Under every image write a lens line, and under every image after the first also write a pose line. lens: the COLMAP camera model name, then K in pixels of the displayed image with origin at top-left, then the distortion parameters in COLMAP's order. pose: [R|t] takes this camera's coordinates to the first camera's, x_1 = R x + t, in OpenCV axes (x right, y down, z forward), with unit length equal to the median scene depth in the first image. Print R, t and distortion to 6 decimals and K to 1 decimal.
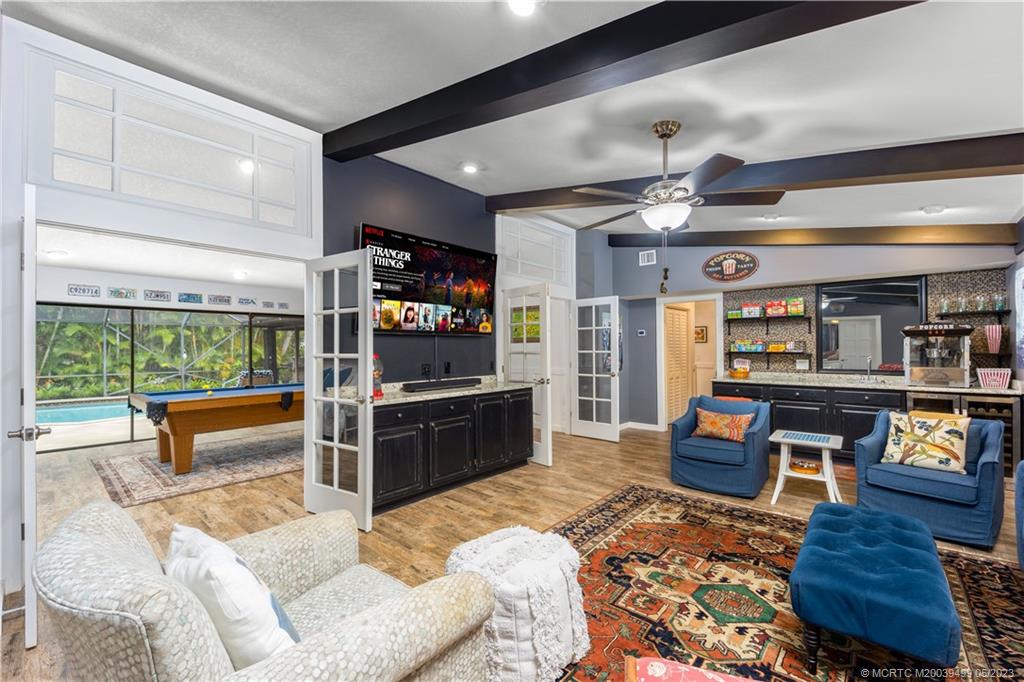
lens RADIAL K [[414.7, 0, 512.4], [0, 414.7, 343.3], [0, 0, 1]] dist [0.029471, -0.013685]
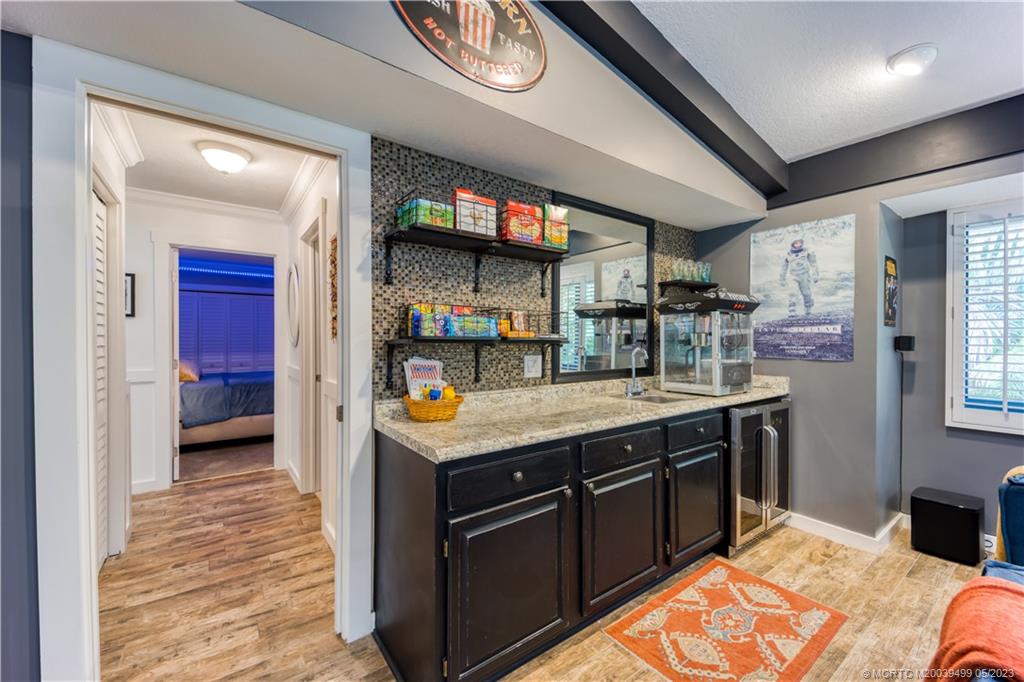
lens RADIAL K [[414.7, 0, 512.4], [0, 414.7, 343.3], [0, 0, 1]] dist [0.029471, -0.013685]
pose [[0.208717, -0.006004, 0.977958, 0.258993], [-0.013864, 0.999863, 0.009097, 0.022056], [-0.977878, -0.015457, 0.208605, 0.926036]]
